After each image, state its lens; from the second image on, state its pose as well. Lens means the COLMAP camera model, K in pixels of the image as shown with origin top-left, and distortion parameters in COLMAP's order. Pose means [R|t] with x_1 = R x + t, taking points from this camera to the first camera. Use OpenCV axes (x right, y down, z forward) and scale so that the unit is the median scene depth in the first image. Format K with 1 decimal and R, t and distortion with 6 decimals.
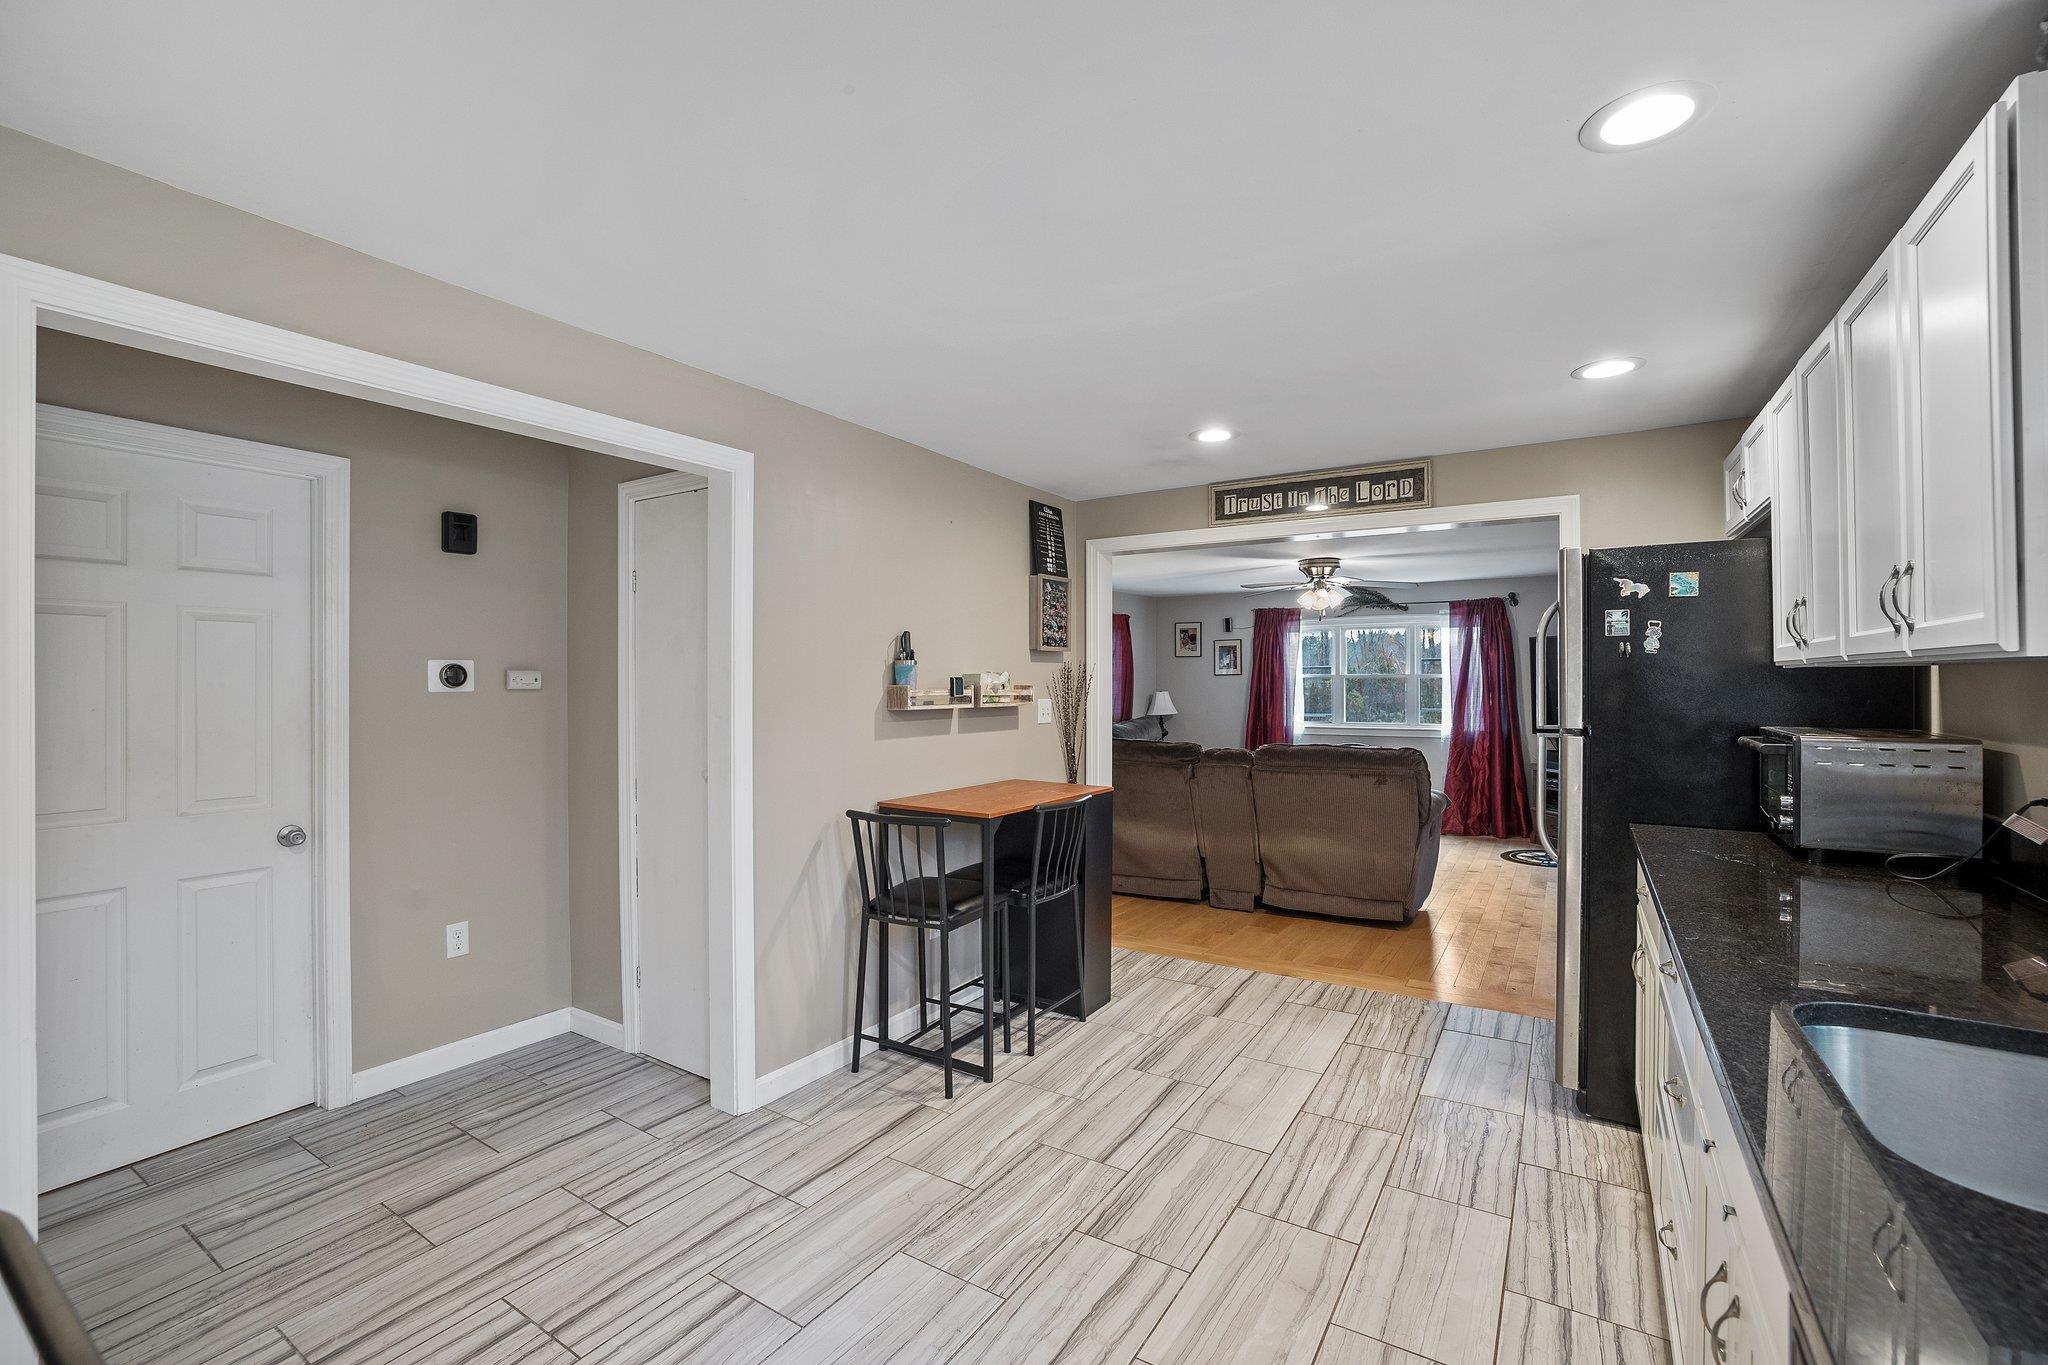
lens RADIAL K [[885.5, 0, 1018.5], [0, 885.5, 679.0], [0, 0, 1]] dist [-0.015224, 0.000775]
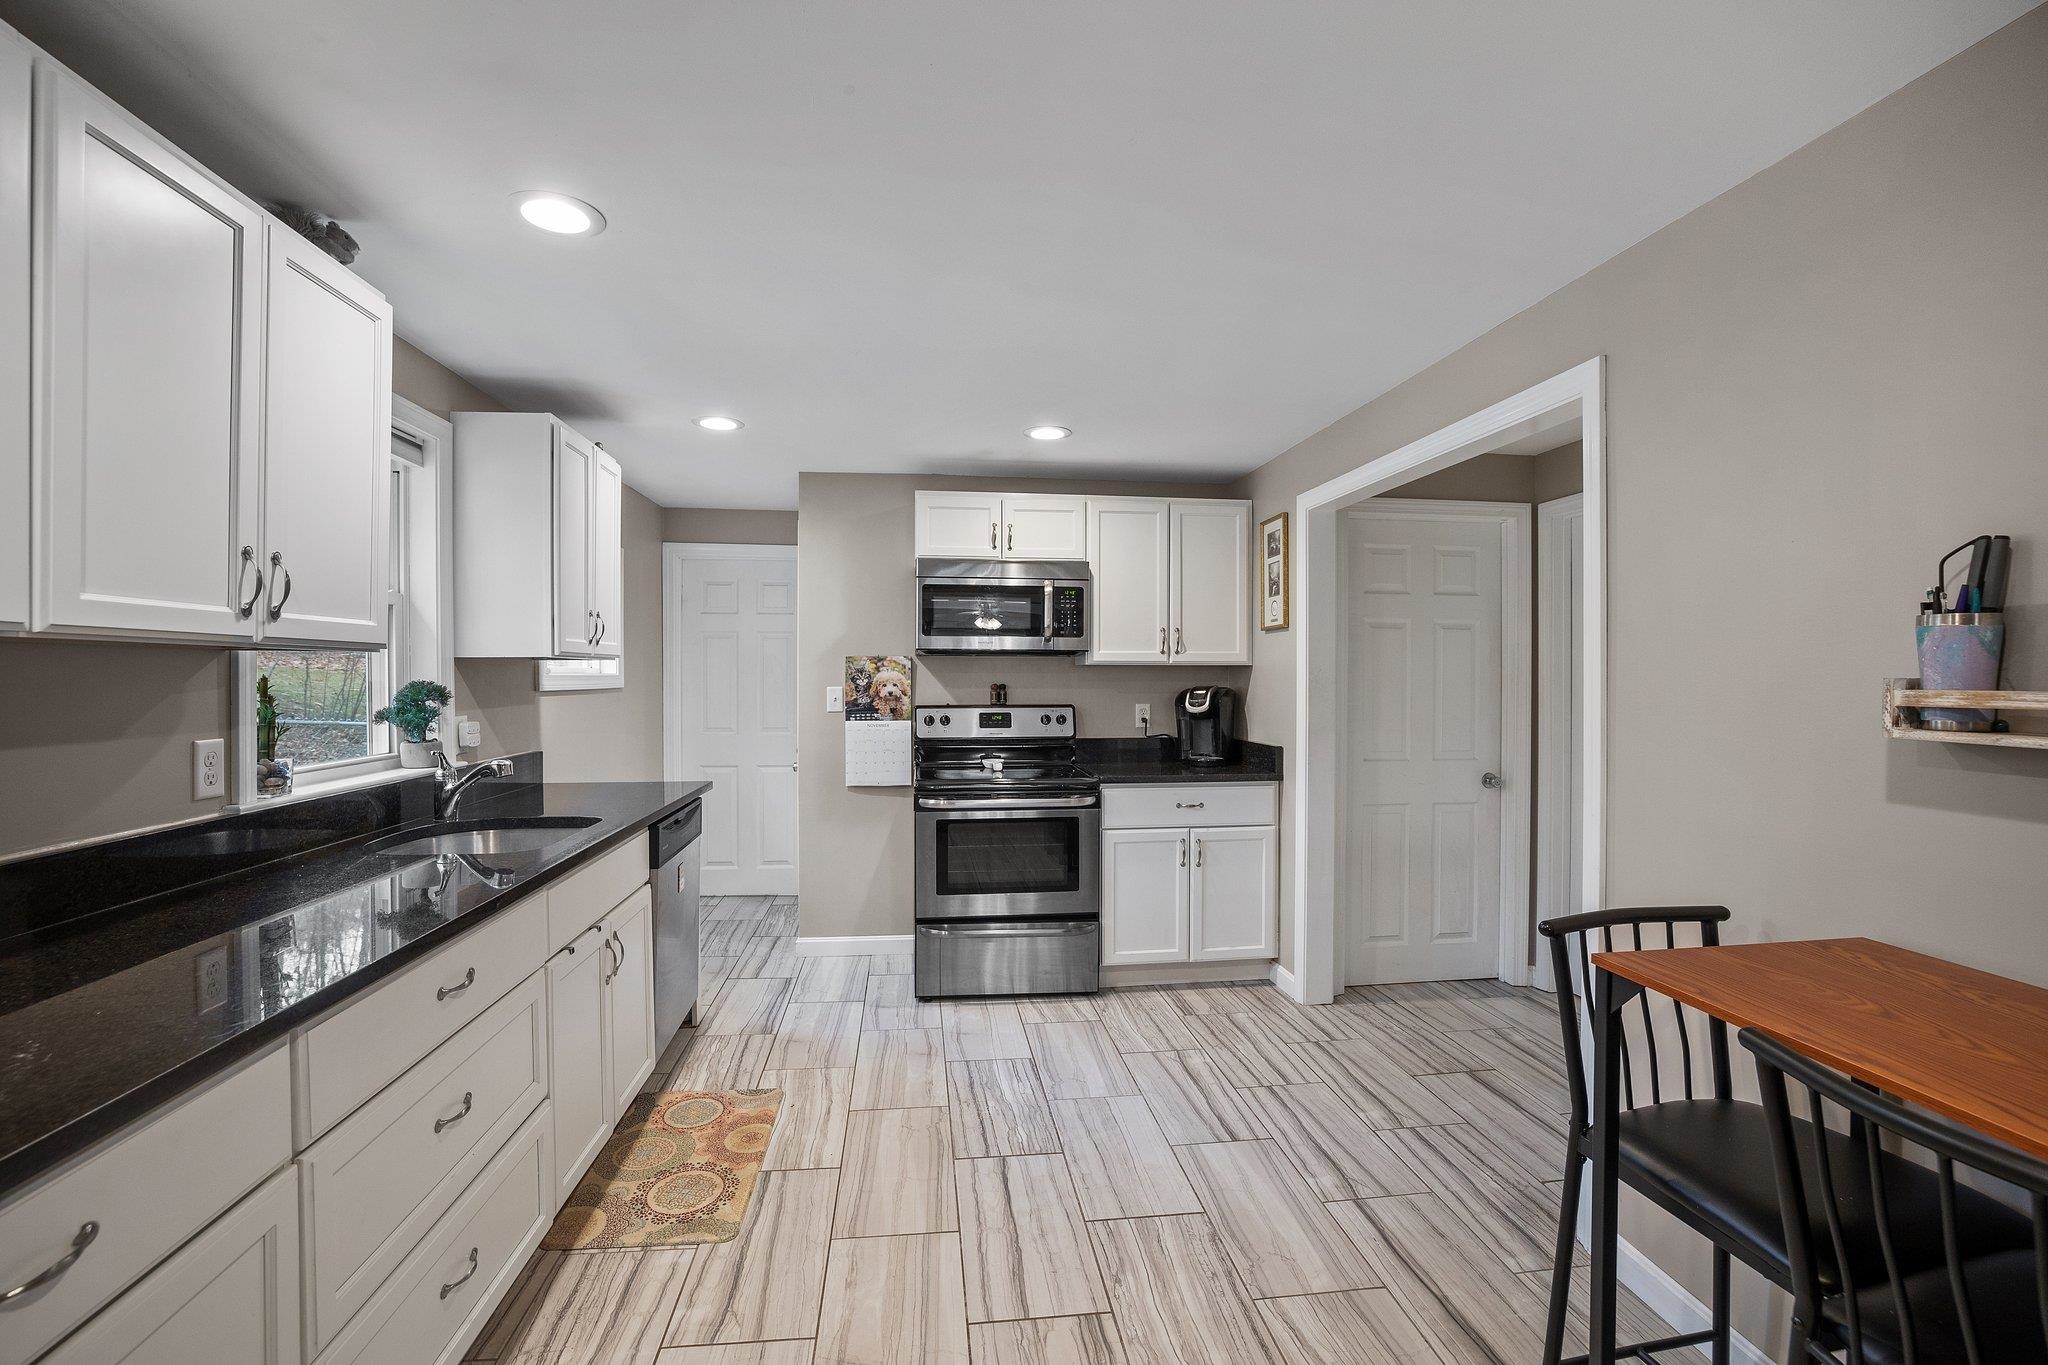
lens RADIAL K [[885.5, 0, 1022.1], [0, 885.5, 678.7], [0, 0, 1]] dist [-0.015224, 0.000775]
pose [[-0.771942, 0.001490, -0.635691, 0.641079], [0.000450, 0.999998, 0.001798, 0.009674], [0.635693, 0.001102, -0.771941, 1.528279]]
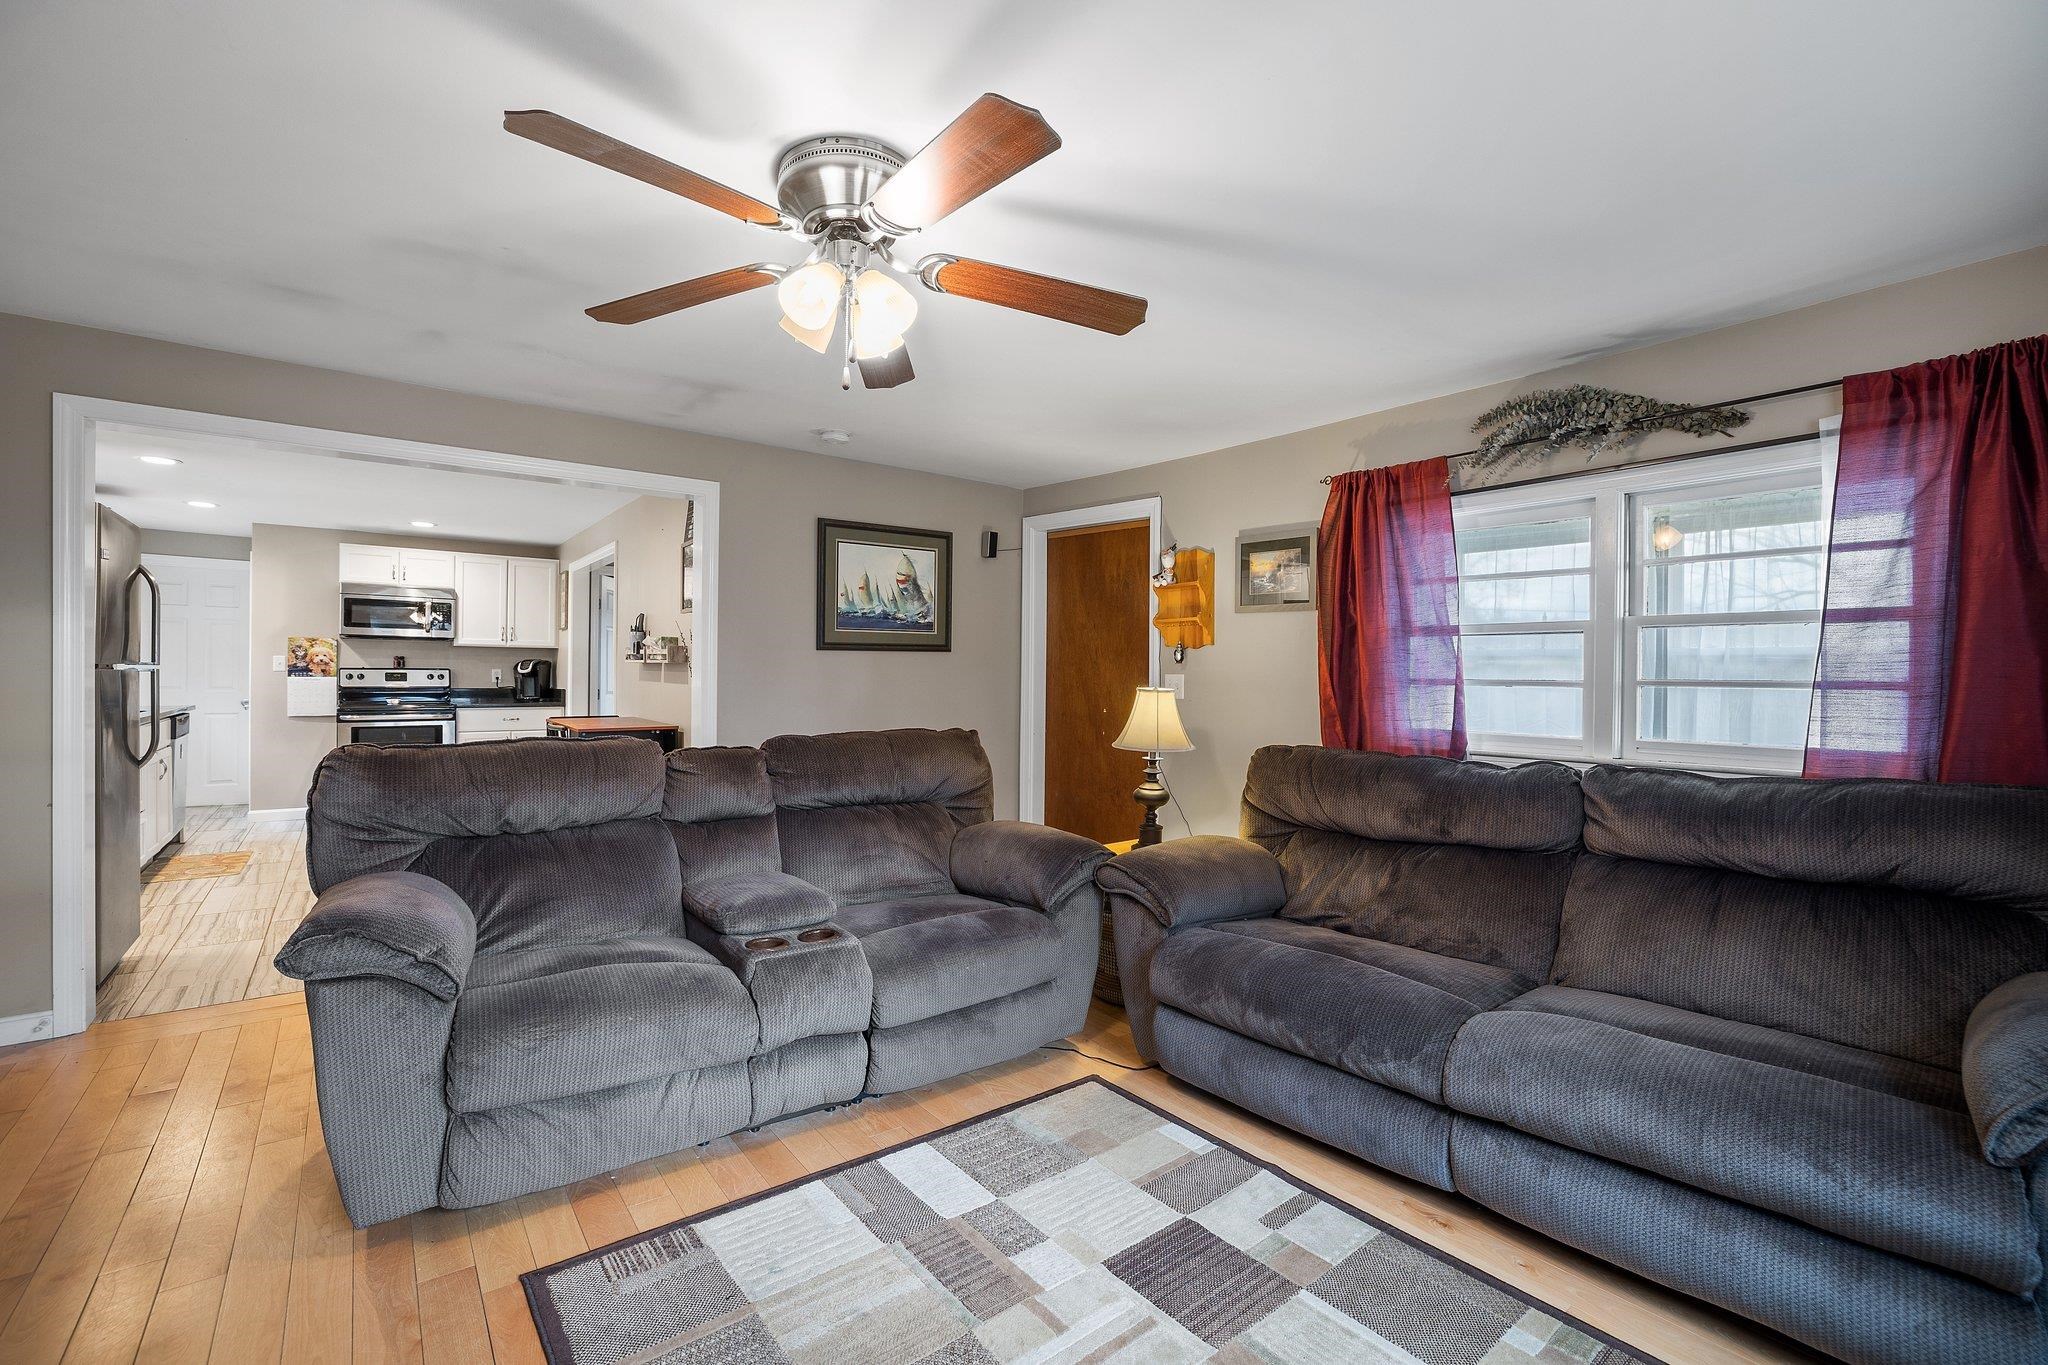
lens RADIAL K [[885.5, 0, 1018.9], [0, 885.5, 683.6], [0, 0, 1]] dist [-0.015224, 0.000775]
pose [[-0.356224, 0.001310, -0.934400, 1.797997], [-0.006120, 0.999974, 0.003735, 0.107959], [0.934381, 0.007049, -0.356207, 3.506958]]
